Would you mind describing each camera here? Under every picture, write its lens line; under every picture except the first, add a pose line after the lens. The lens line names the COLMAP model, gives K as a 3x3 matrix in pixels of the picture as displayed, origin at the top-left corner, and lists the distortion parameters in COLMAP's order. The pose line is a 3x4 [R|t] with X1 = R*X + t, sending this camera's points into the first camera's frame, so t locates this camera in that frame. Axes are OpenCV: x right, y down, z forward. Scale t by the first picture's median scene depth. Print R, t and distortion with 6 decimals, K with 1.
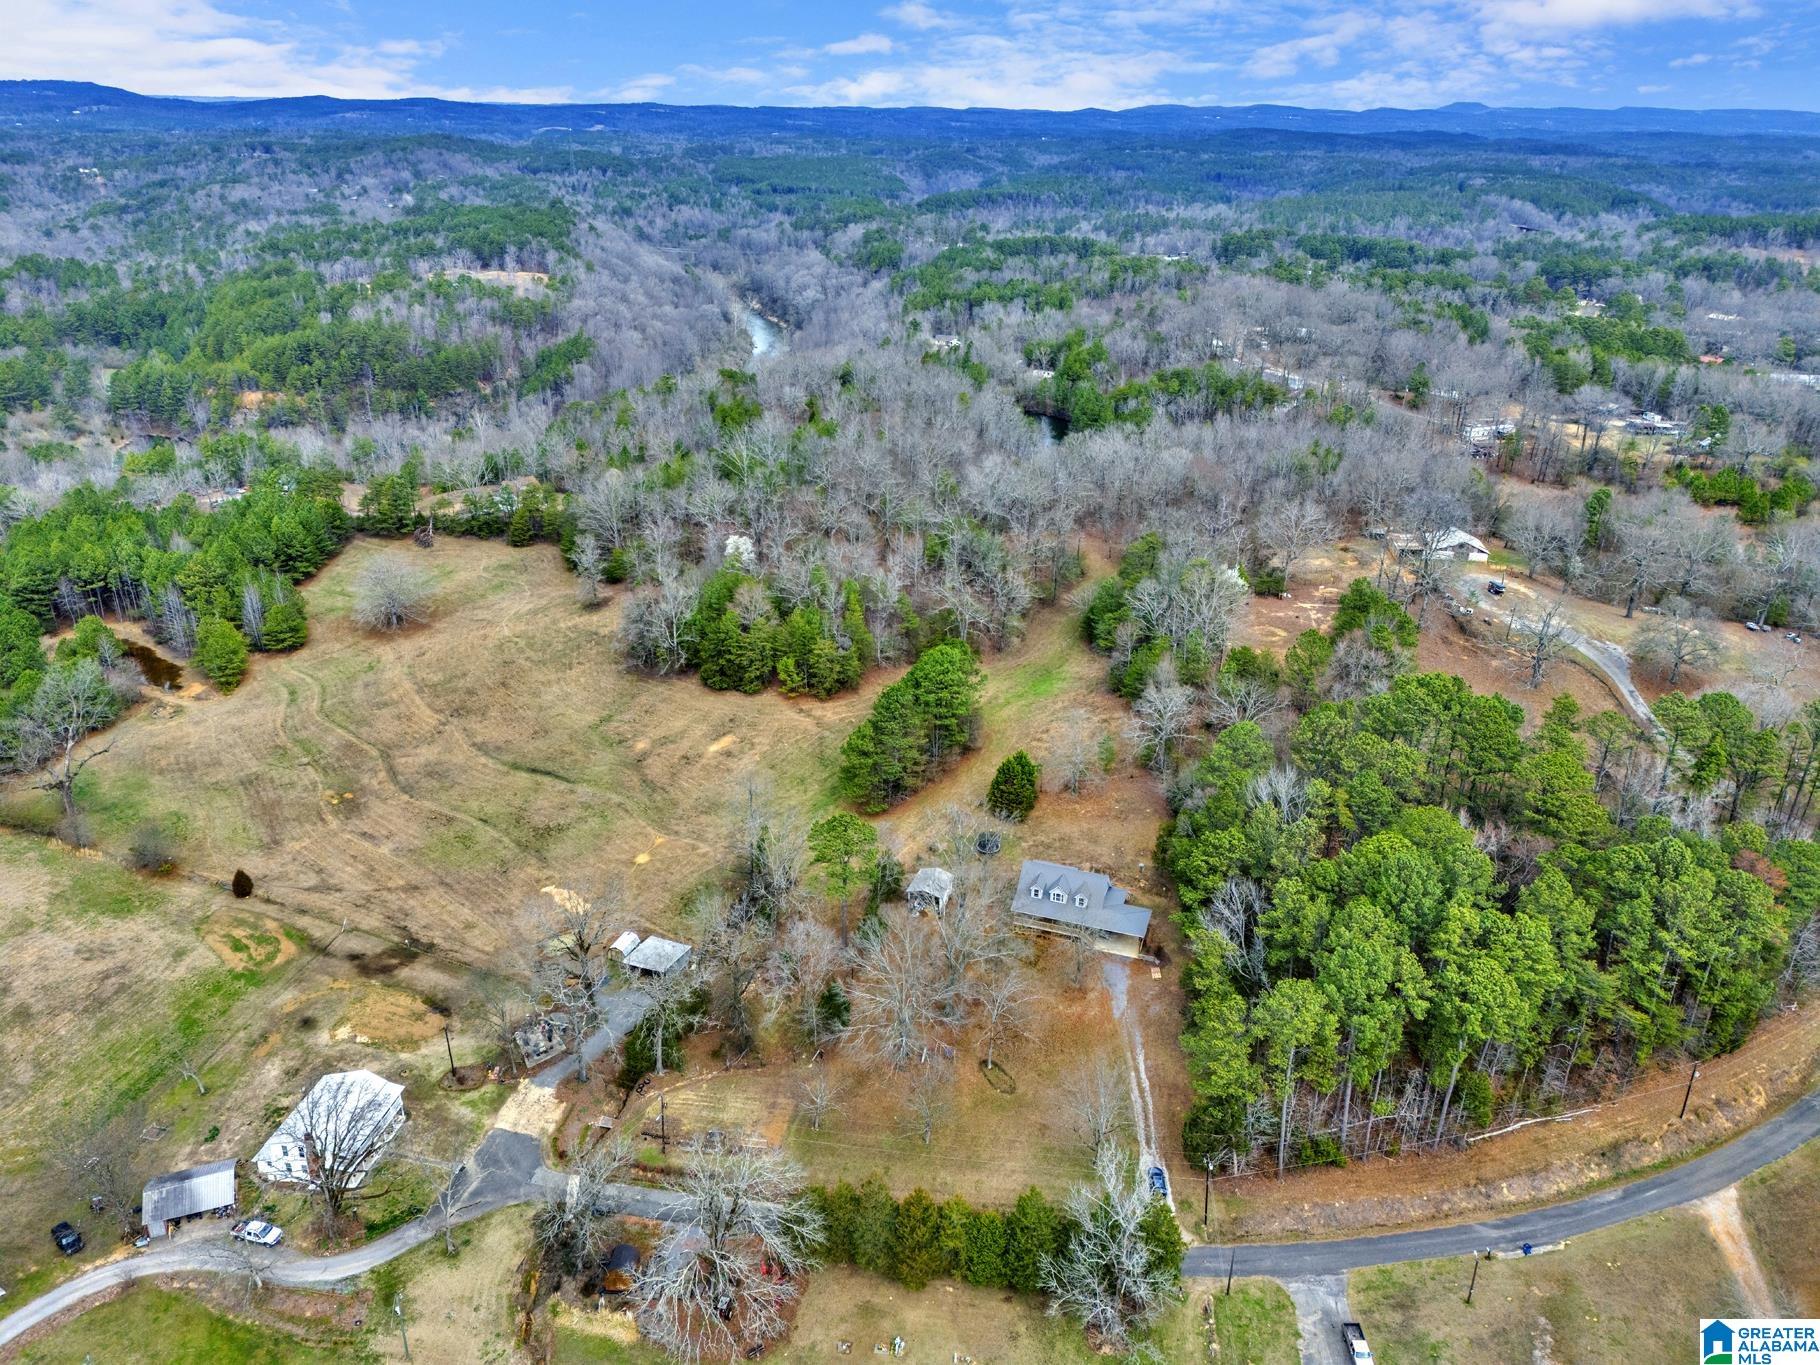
lens RADIAL K [[1354.1, 0, 875.9], [0, 1354.1, 648.0], [0, 0, 1]] dist [0.066057, -0.074078]
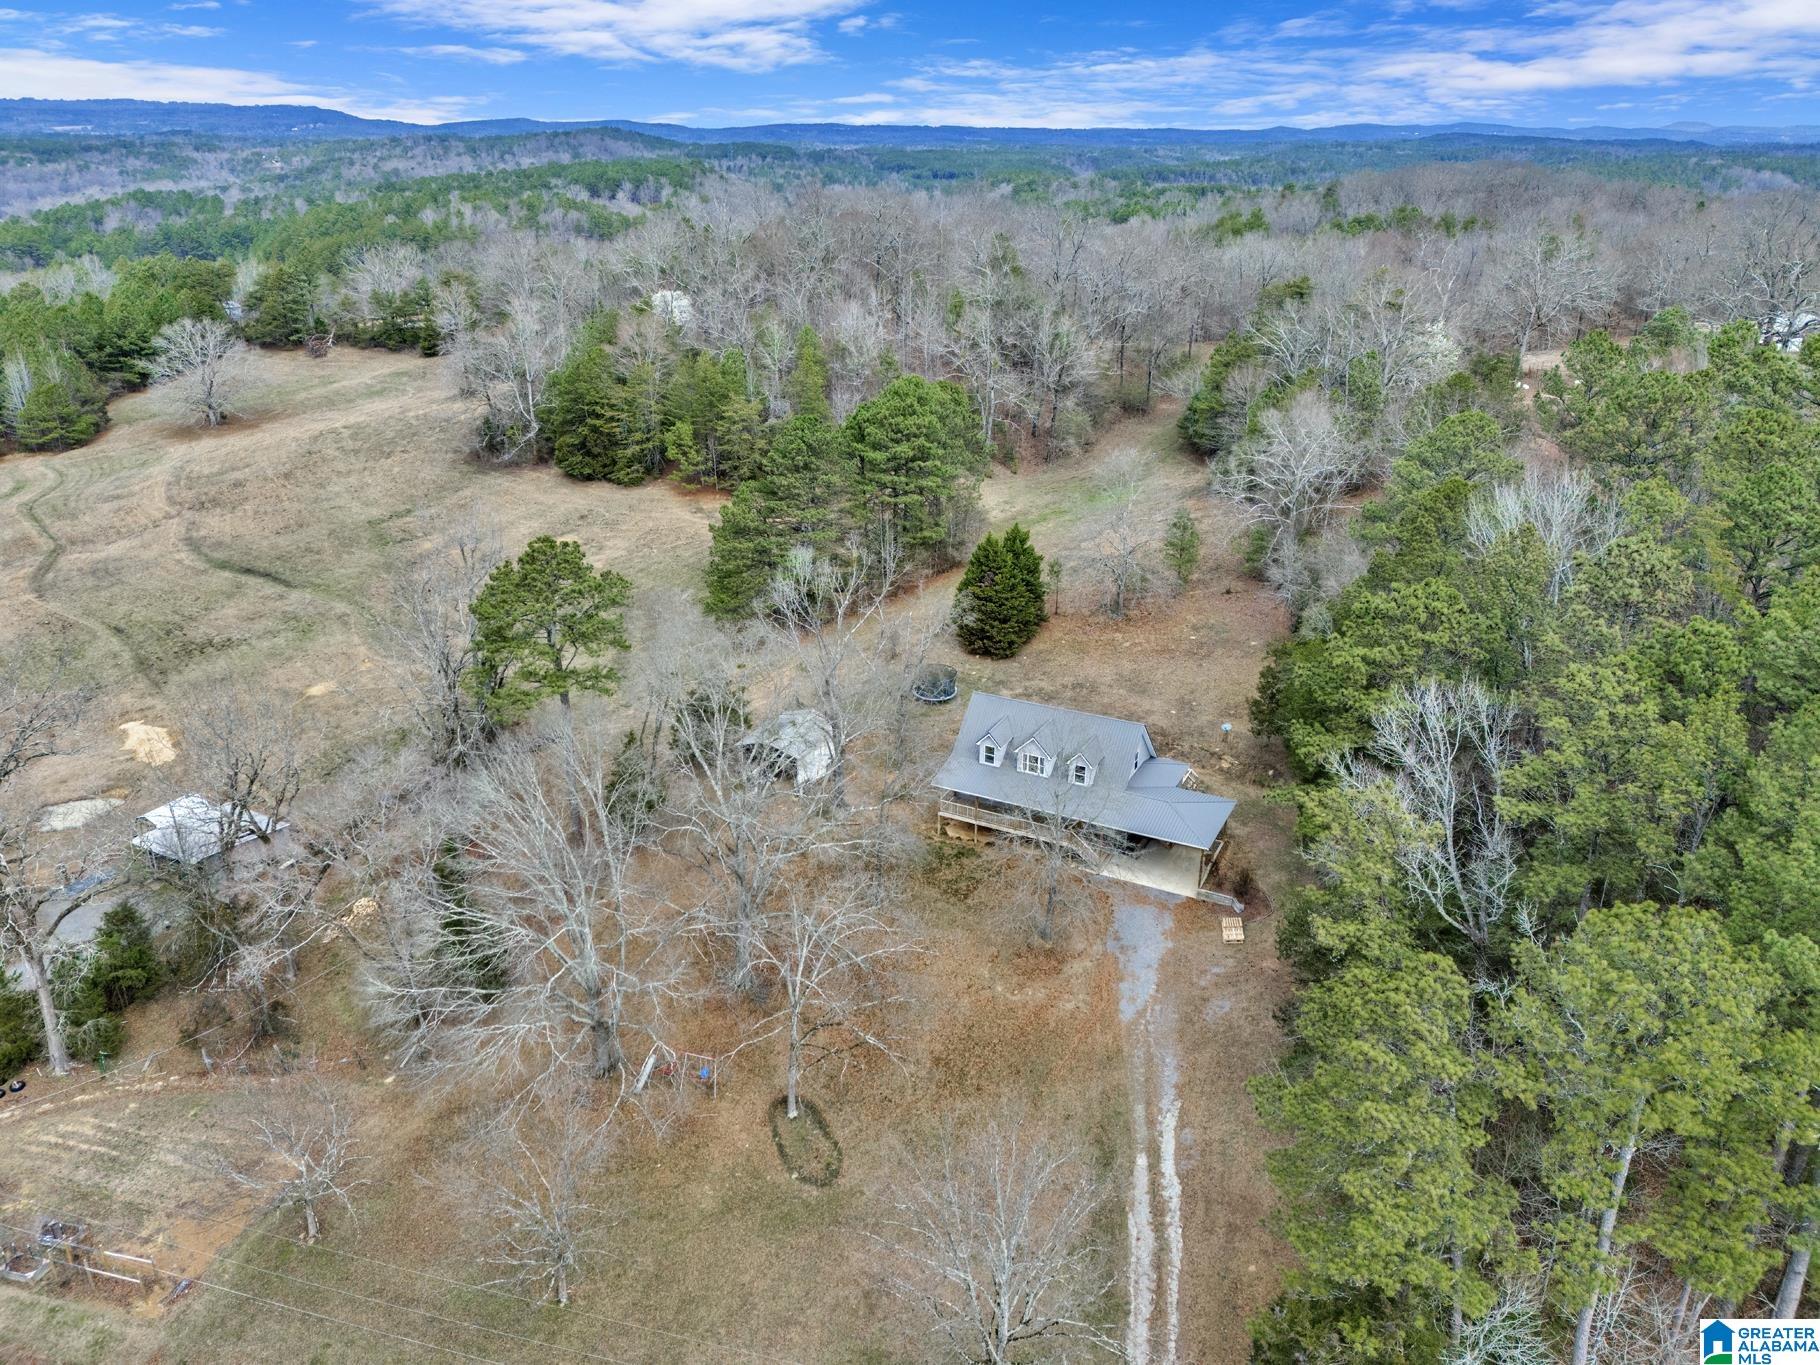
lens RADIAL K [[1358.2, 0, 876.3], [0, 1358.2, 687.3], [0, 0, 1]] dist [0.063312, -0.064297]
pose [[0.992996, 0.045829, -0.108900, 0.124351], [-0.043780, 0.998818, 0.021134, 0.142874], [0.109740, -0.016218, 0.993828, 0.502715]]
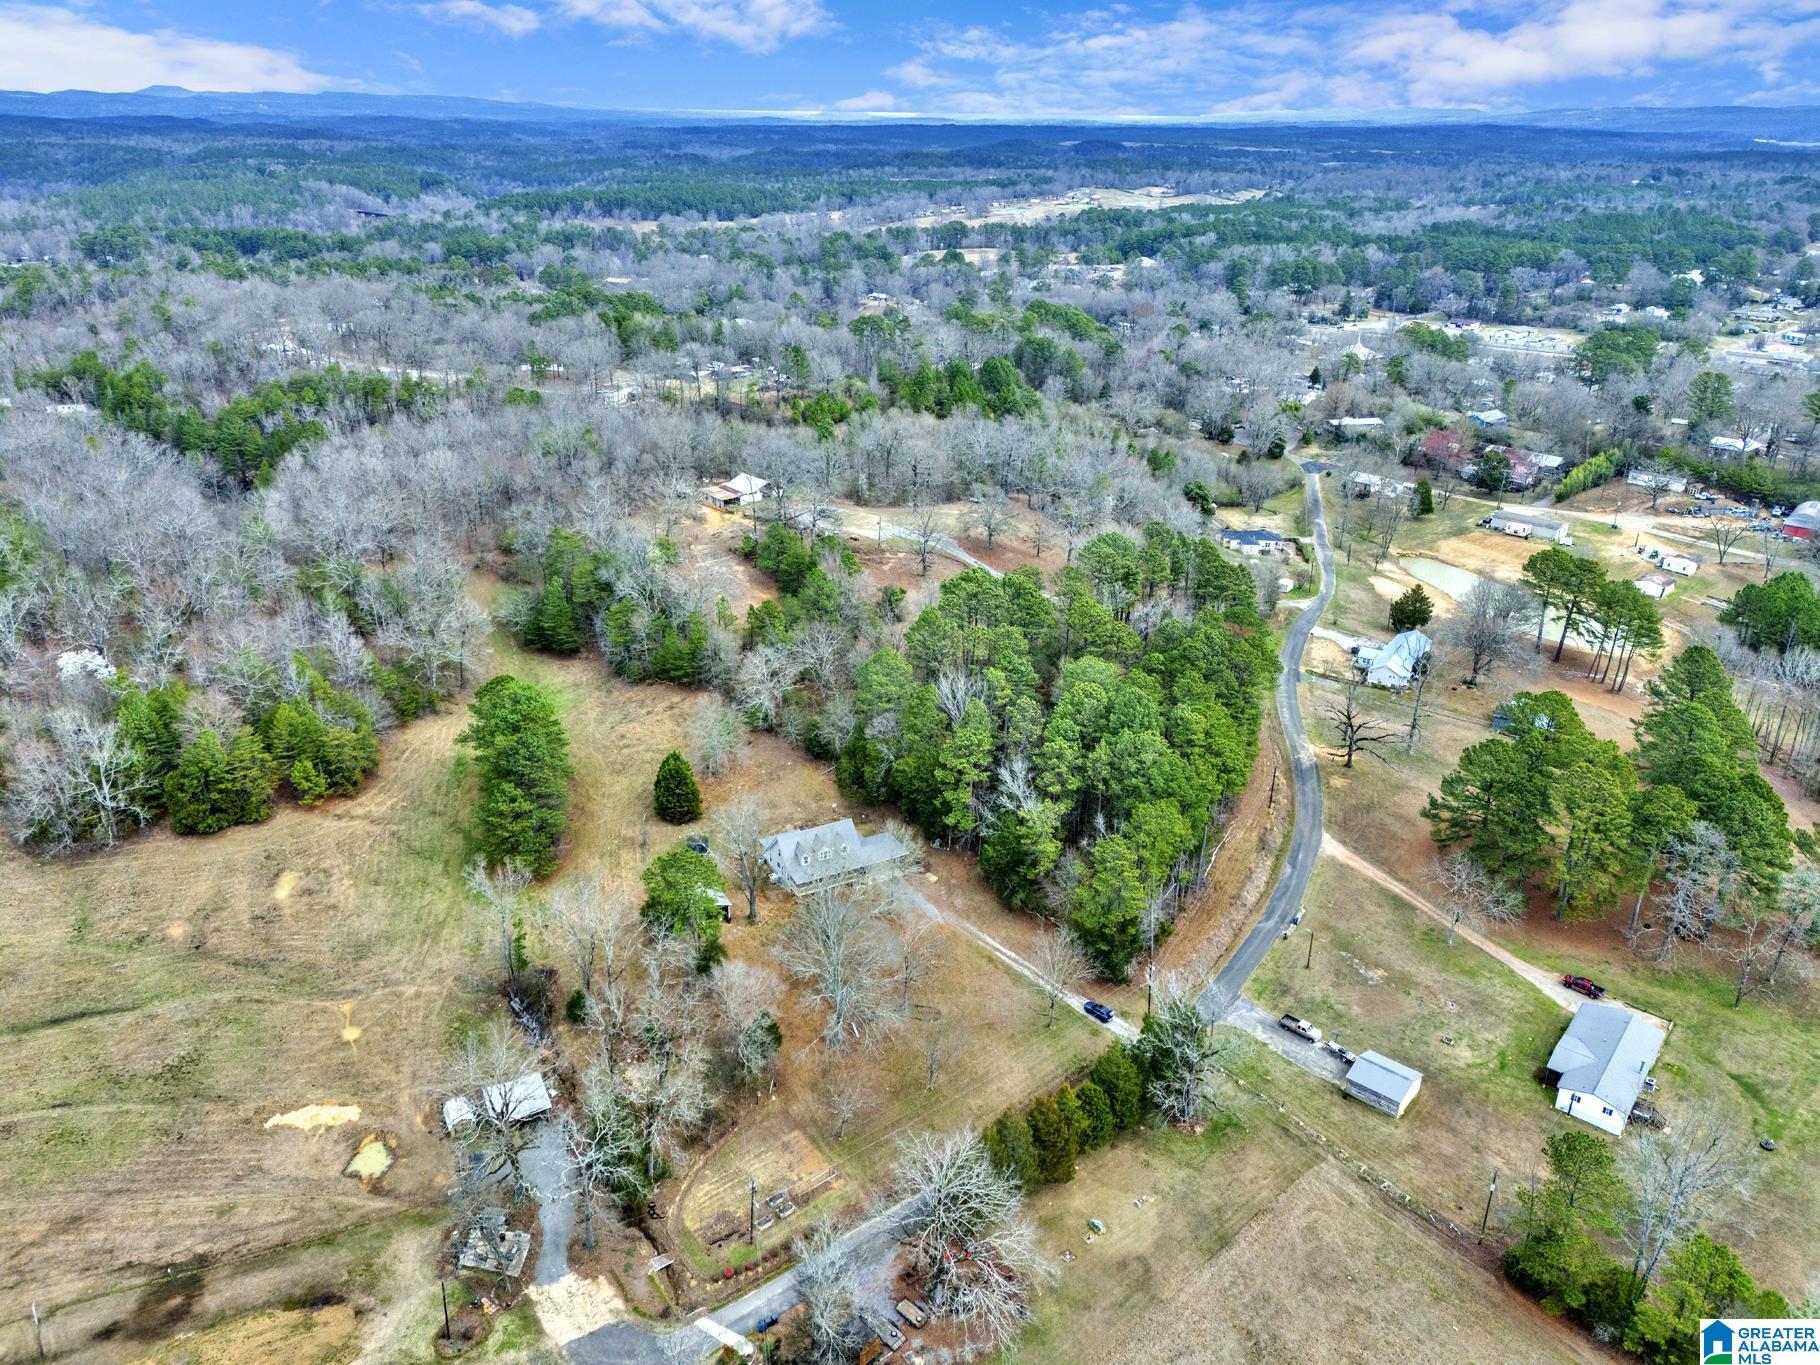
lens RADIAL K [[1370.7, 0, 910.0], [0, 1370.7, 682.5], [0, 0, 1]] dist [0.065105, -0.073785]
pose [[0.659728, -0.293928, 0.691640, -0.497056], [0.275318, 0.950885, 0.141486, -0.070942], [-0.699256, 0.097079, 0.708249, 0.191272]]
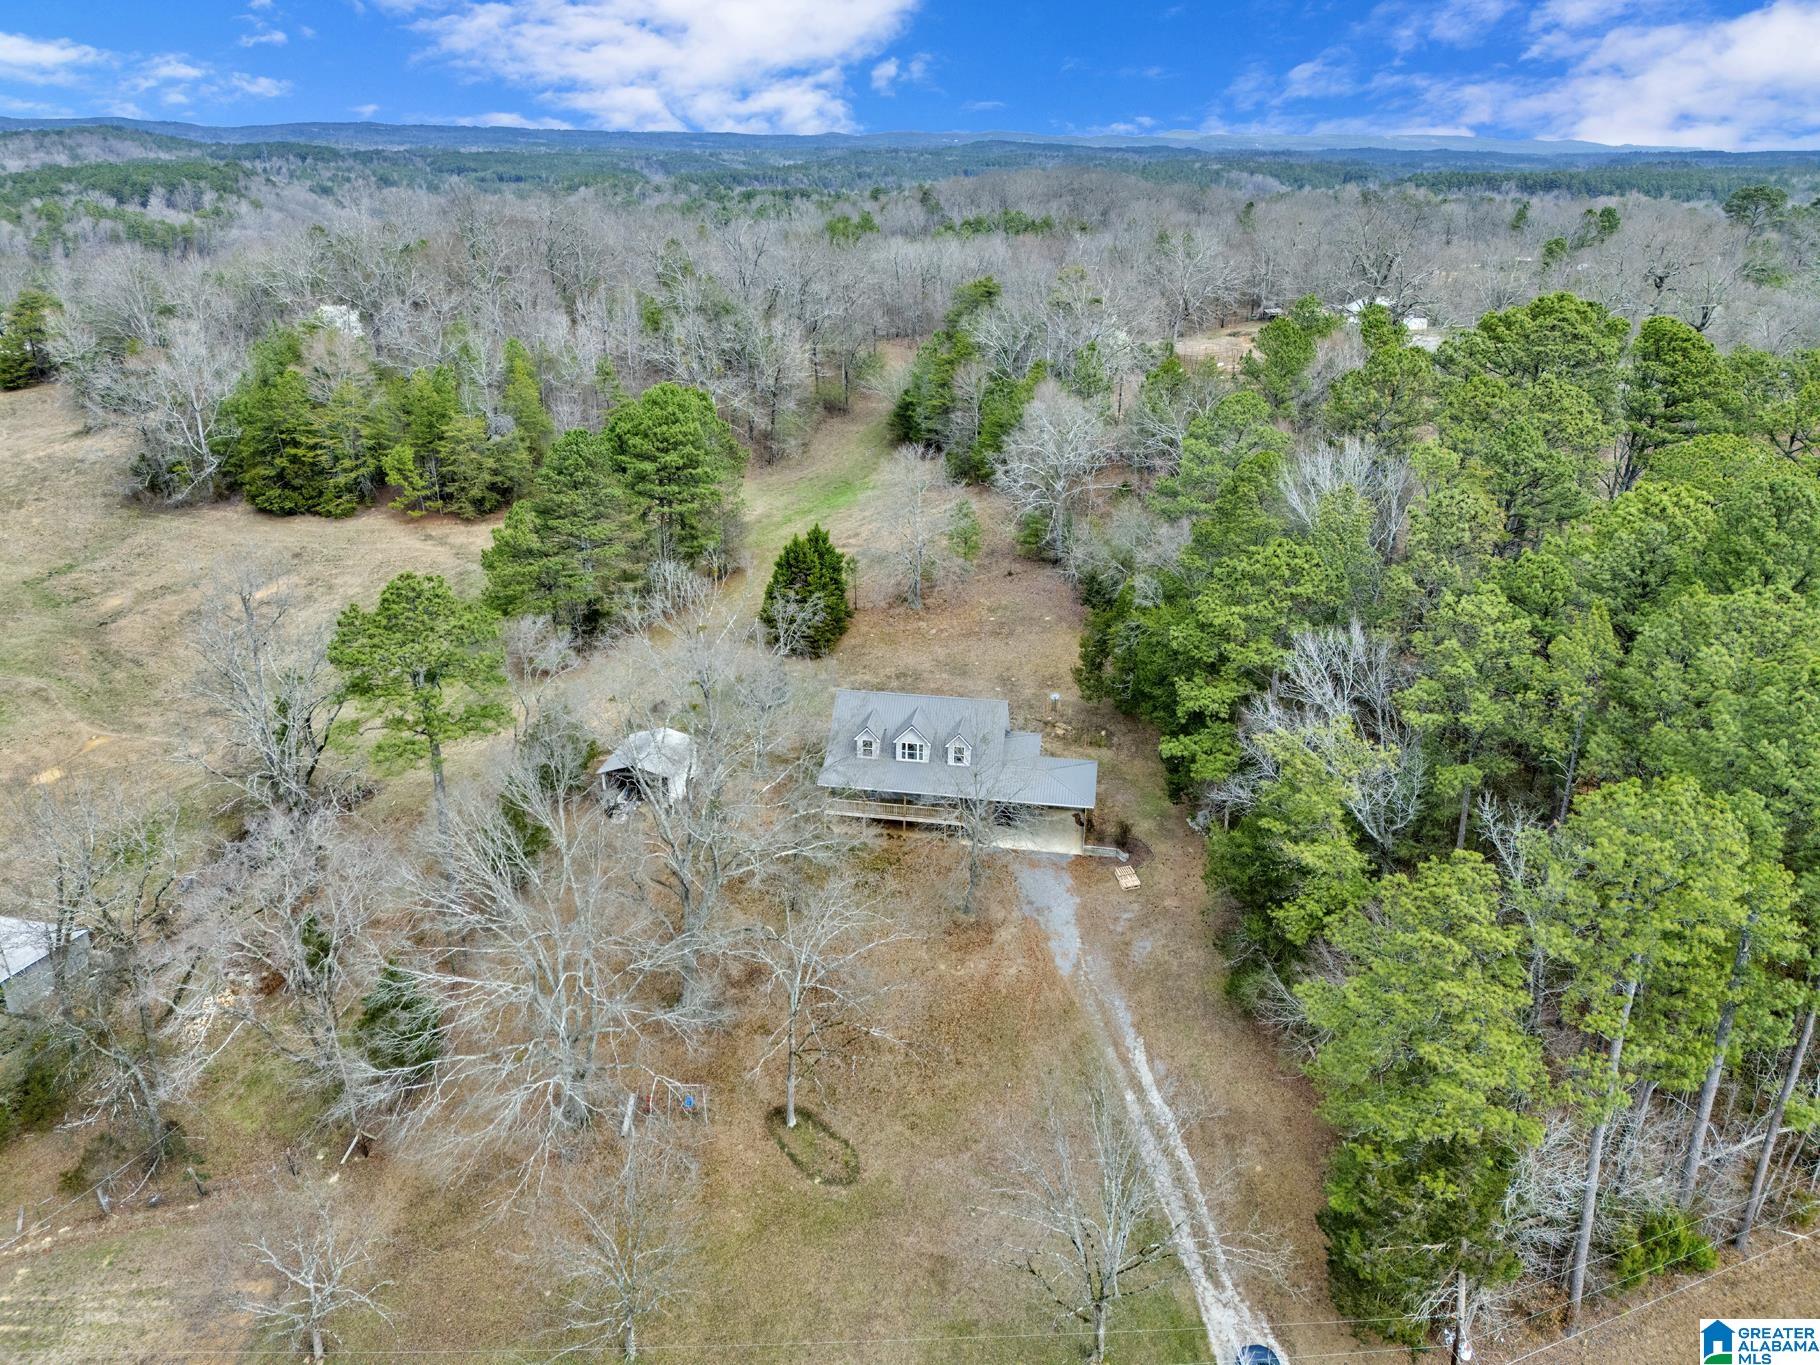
lens RADIAL K [[1370.7, 0, 910.0], [0, 1370.7, 682.5], [0, 0, 1]] dist [0.065105, -0.073785]
pose [[0.980726, -0.067114, 0.183499, 0.043118], [0.065238, 0.997737, 0.016251, 0.144391], [-0.184175, -0.003967, 0.982885, 0.495034]]
